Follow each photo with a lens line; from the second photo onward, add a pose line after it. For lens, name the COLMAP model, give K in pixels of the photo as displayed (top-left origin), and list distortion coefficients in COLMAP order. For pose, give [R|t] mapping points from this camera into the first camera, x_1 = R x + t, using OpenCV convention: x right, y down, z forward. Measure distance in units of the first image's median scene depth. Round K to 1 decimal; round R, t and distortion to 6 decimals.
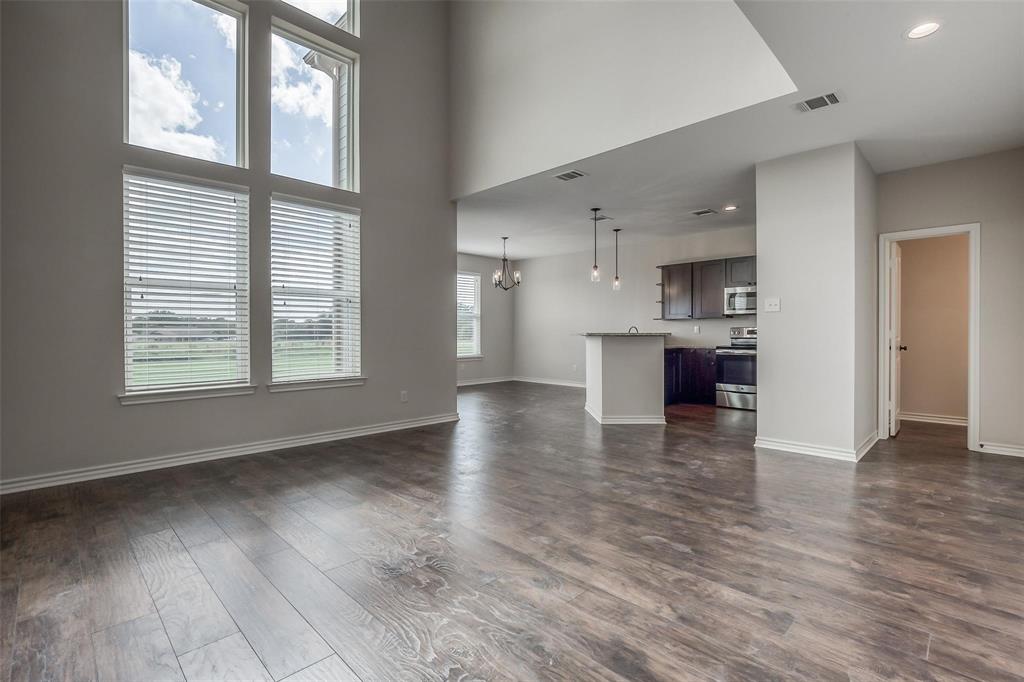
lens RADIAL K [[472.5, 0, 517.9], [0, 472.5, 339.3], [0, 0, 1]] dist [0.001188, 0.000146]
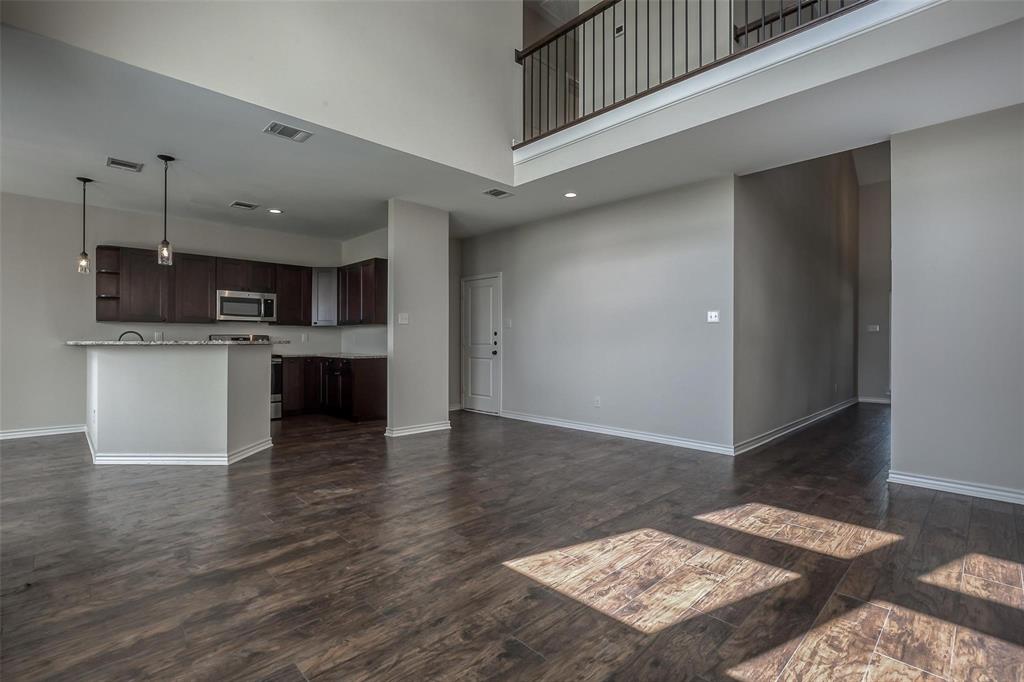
lens RADIAL K [[472.5, 0, 517.9], [0, 472.5, 339.3], [0, 0, 1]] dist [0.001188, 0.000146]
pose [[0.025865, 0.005897, 0.999648, -0.437380], [0.014541, 0.999875, -0.006275, -0.003634], [-0.999560, 0.014698, 0.025776, 0.428684]]
